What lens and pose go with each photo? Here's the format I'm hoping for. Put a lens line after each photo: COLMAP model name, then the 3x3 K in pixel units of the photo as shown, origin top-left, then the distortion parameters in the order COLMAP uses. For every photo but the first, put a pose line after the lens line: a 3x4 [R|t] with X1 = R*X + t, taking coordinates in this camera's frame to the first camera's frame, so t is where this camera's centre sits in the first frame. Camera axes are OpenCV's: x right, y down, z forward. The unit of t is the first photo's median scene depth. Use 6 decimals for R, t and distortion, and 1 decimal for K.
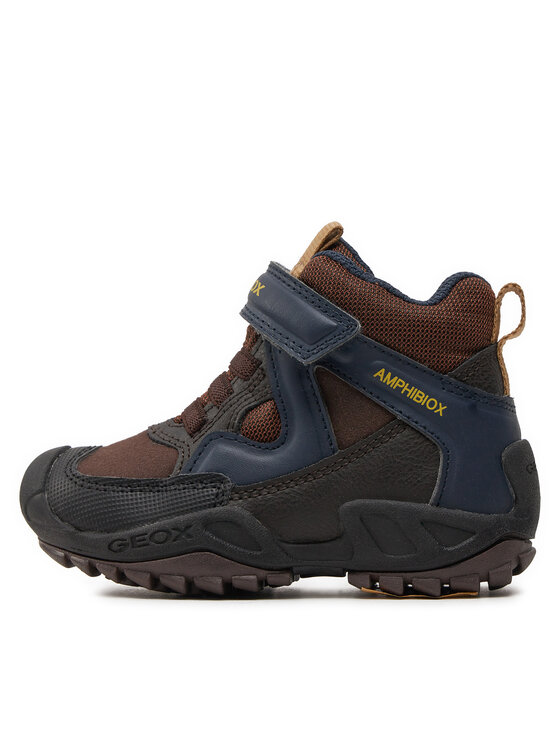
lens RADIAL K [[1768.5, 0, 279.6], [0, 1768.5, 371.9], [0, 0, 1]] dist [-0.056443, 0.000000]
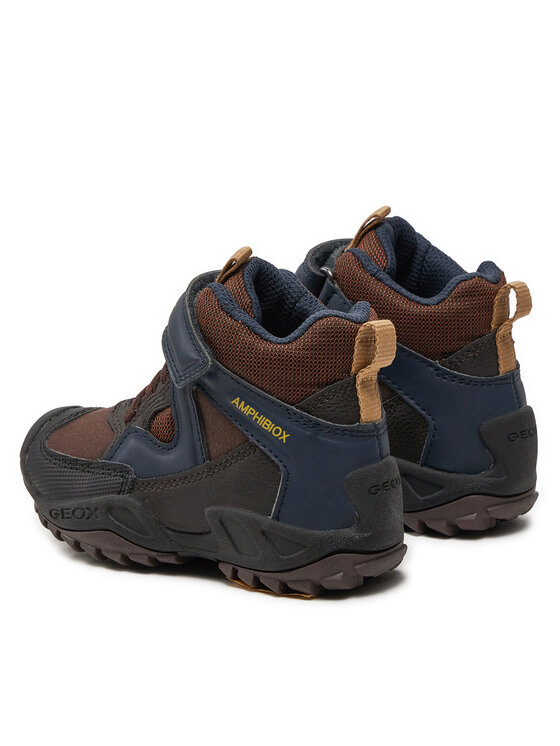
lens RADIAL K [[2199.5, 0, 280.2], [0, 2199.5, 373.6], [0, 0, 1]] dist [0.043714, 0.000000]
pose [[0.913183, 0.090703, -0.397327, 0.648601], [-0.011318, 0.980188, 0.197746, -0.299270], [0.407392, -0.176081, 0.896118, -0.266154]]
